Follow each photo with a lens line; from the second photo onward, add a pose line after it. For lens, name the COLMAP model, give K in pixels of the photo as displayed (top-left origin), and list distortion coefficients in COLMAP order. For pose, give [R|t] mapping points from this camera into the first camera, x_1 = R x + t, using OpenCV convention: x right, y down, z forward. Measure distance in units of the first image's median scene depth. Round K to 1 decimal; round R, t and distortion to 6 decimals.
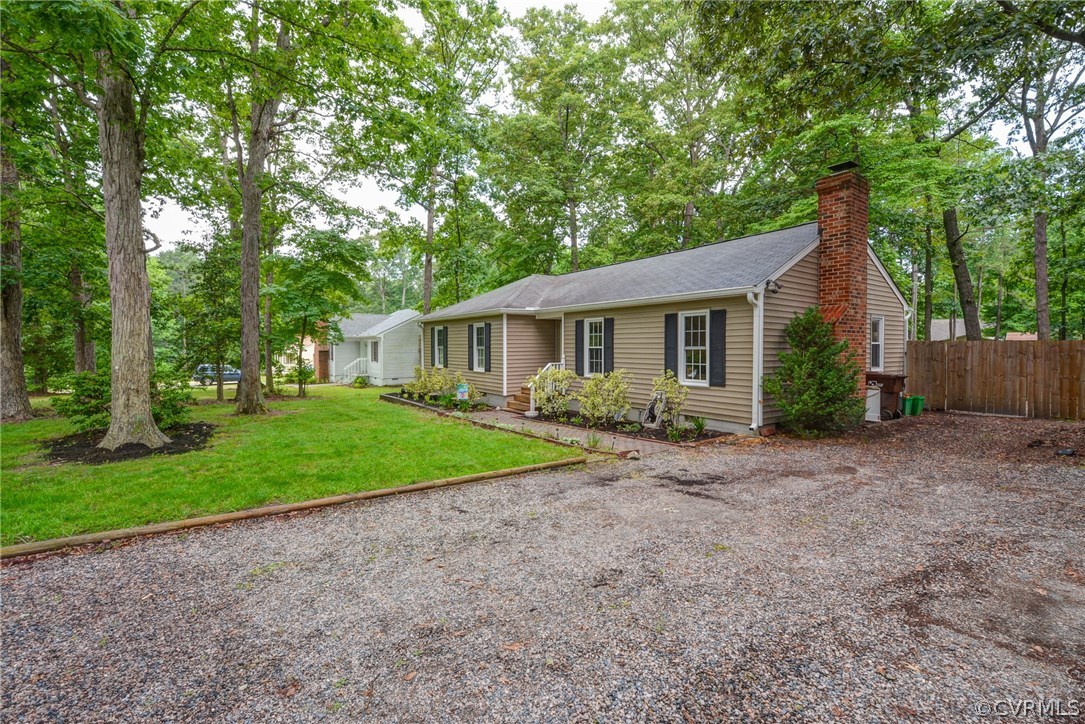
lens RADIAL K [[470.2, 0, 546.2], [0, 470.2, 367.2], [0, 0, 1]] dist [0.023722, -0.022590]
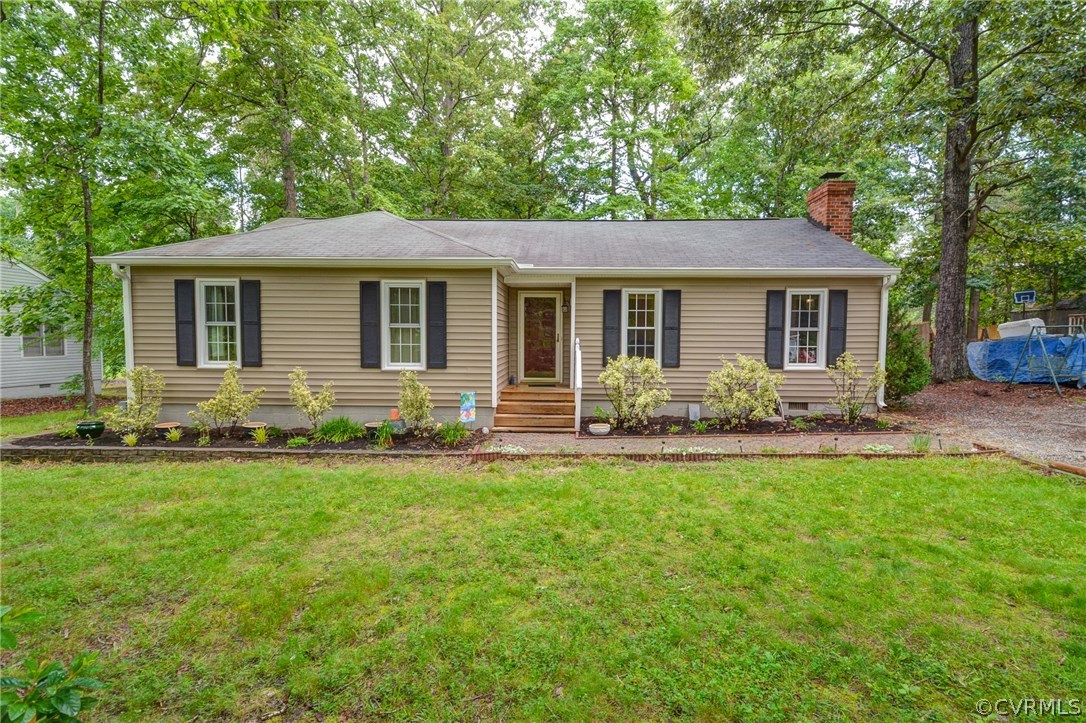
lens RADIAL K [[447.9, 0, 543.0], [0, 447.9, 361.5], [0, 0, 1]] dist [0.082034, -0.000010]
pose [[0.586398, -0.056917, 0.808021, -0.513269], [0.025437, 0.998330, 0.051862, -0.026095], [-0.809624, -0.009858, 0.586867, 0.624133]]
